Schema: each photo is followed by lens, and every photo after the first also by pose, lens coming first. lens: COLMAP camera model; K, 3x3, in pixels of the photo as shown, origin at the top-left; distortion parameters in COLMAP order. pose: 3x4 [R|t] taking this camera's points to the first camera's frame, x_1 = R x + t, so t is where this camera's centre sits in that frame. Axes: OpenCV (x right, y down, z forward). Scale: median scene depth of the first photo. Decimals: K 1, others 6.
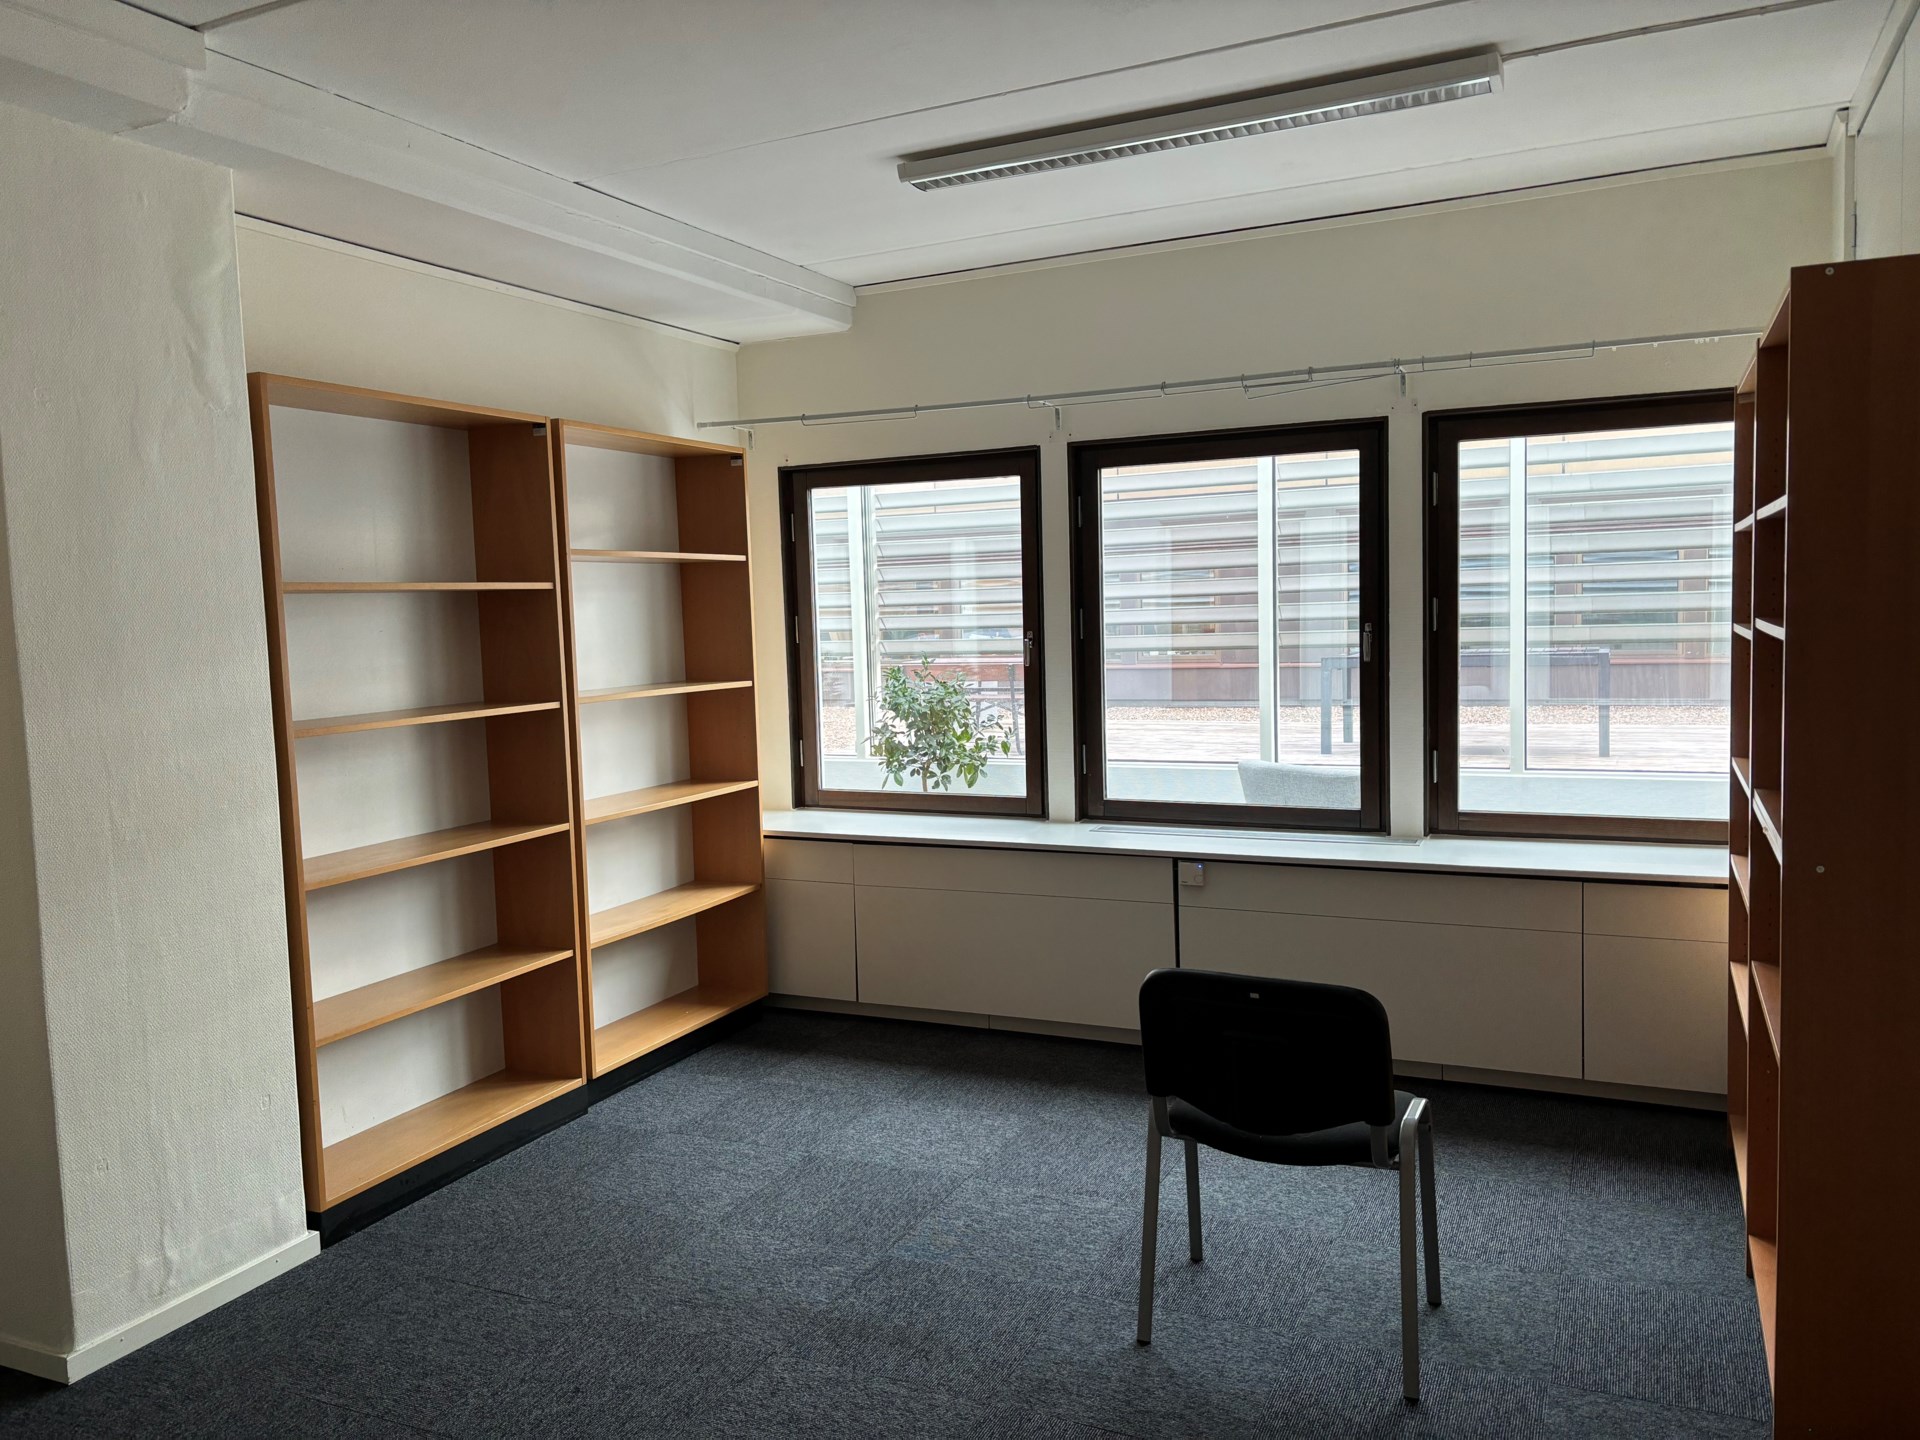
lens RADIAL K [[1450.5, 0, 957.7], [0, 1450.5, 717.6], [0, 0, 1]] dist [0.071169, -0.078229]
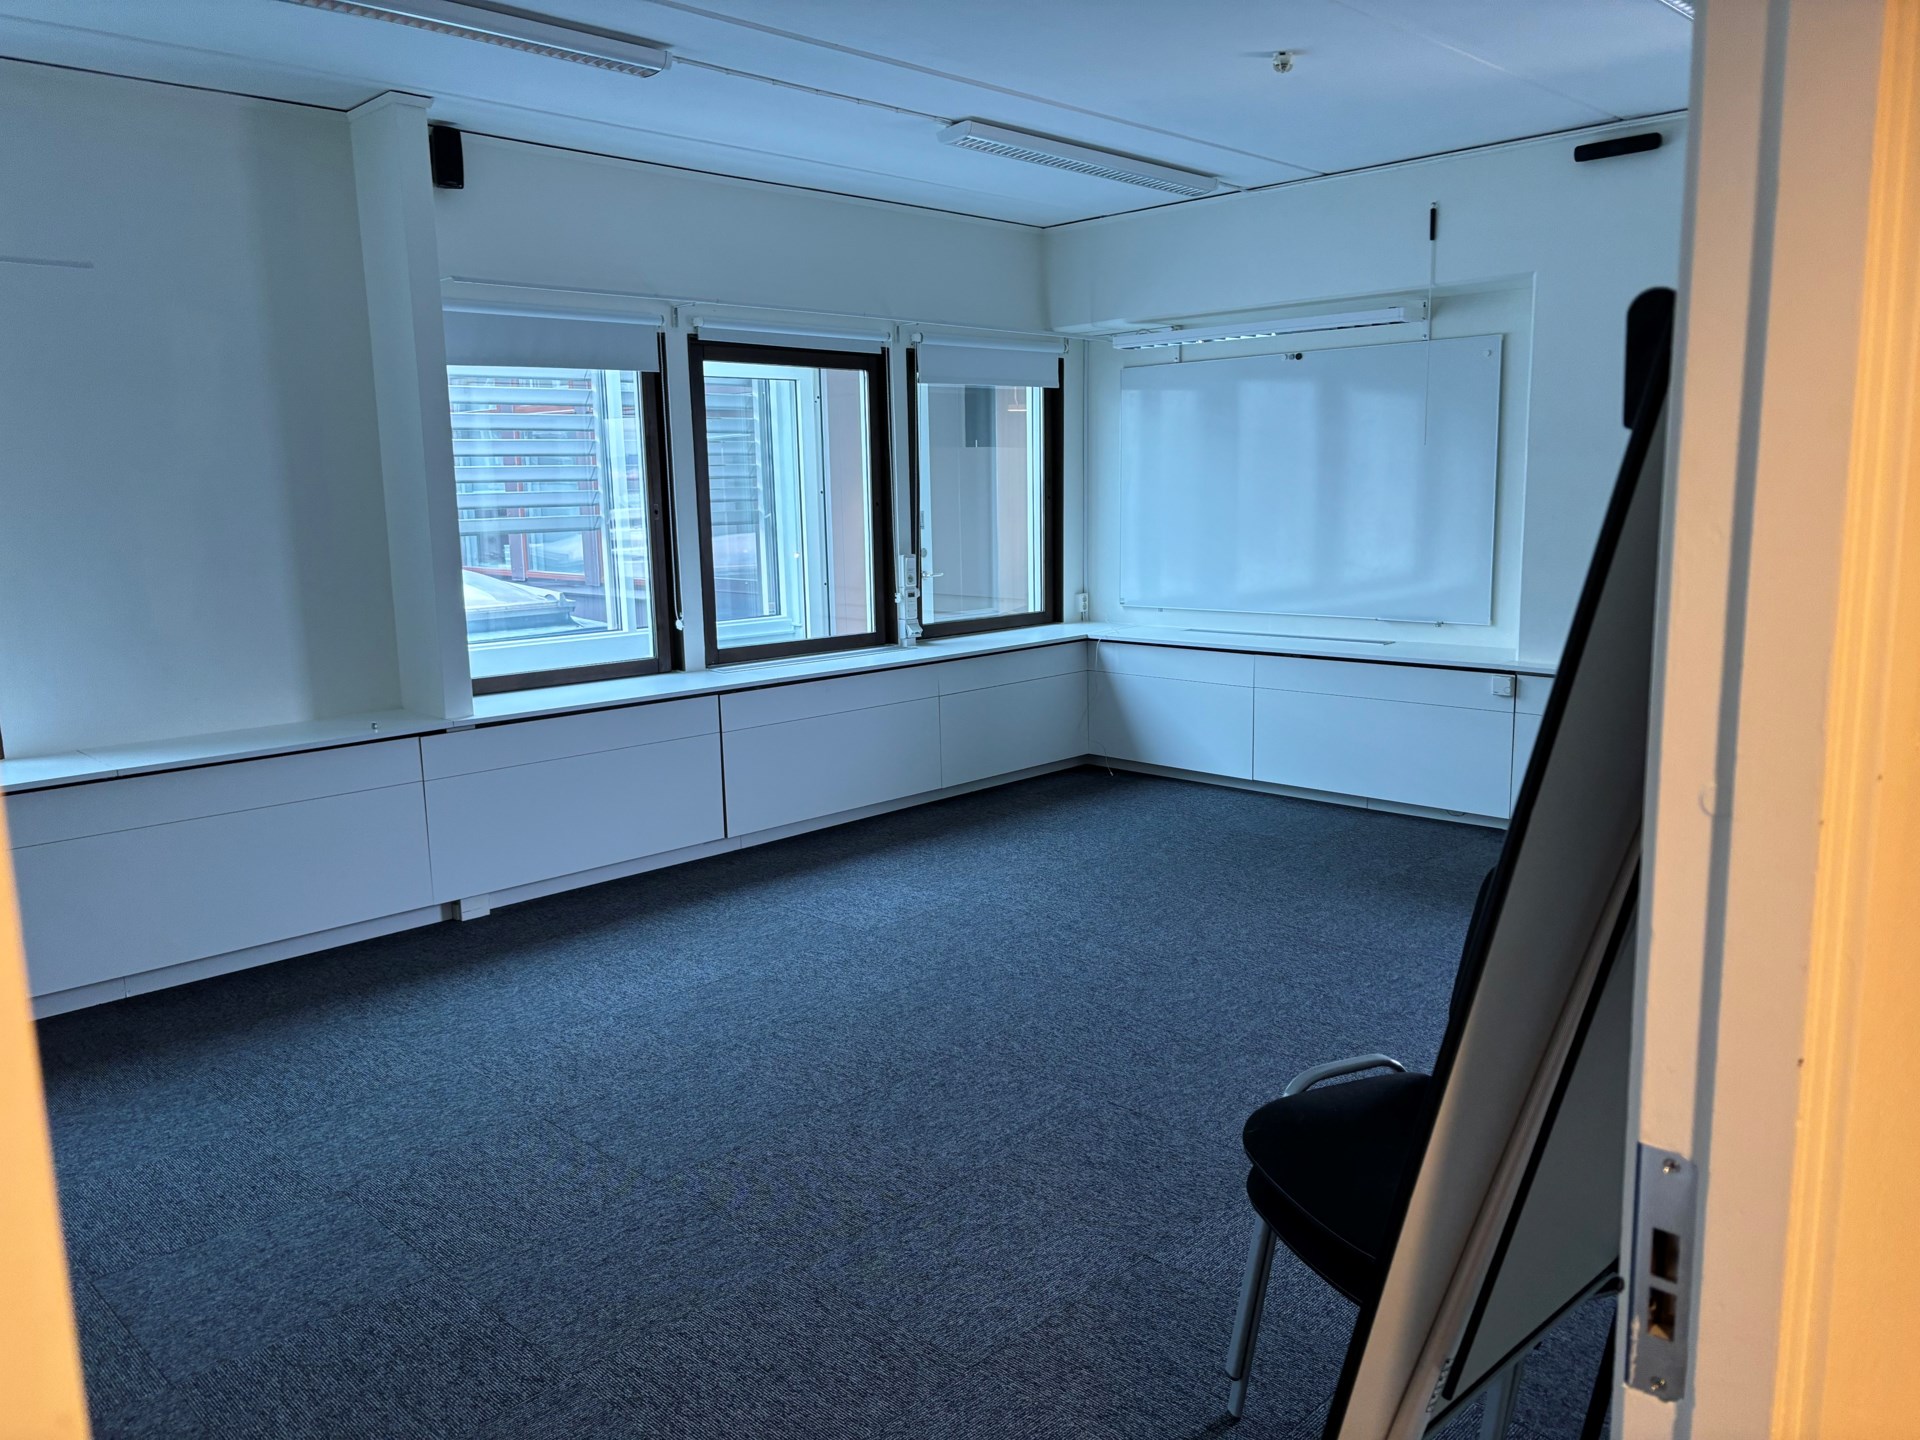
lens RADIAL K [[1450.5, 0, 960.0], [0, 1450.5, 721.9], [0, 0, 1]] dist [0.071169, -0.078229]
pose [[0.327402, -0.133840, 0.935358, -1.009110], [0.081171, 0.990242, 0.113281, -0.002475], [-0.941392, 0.038836, 0.335071, 0.449740]]
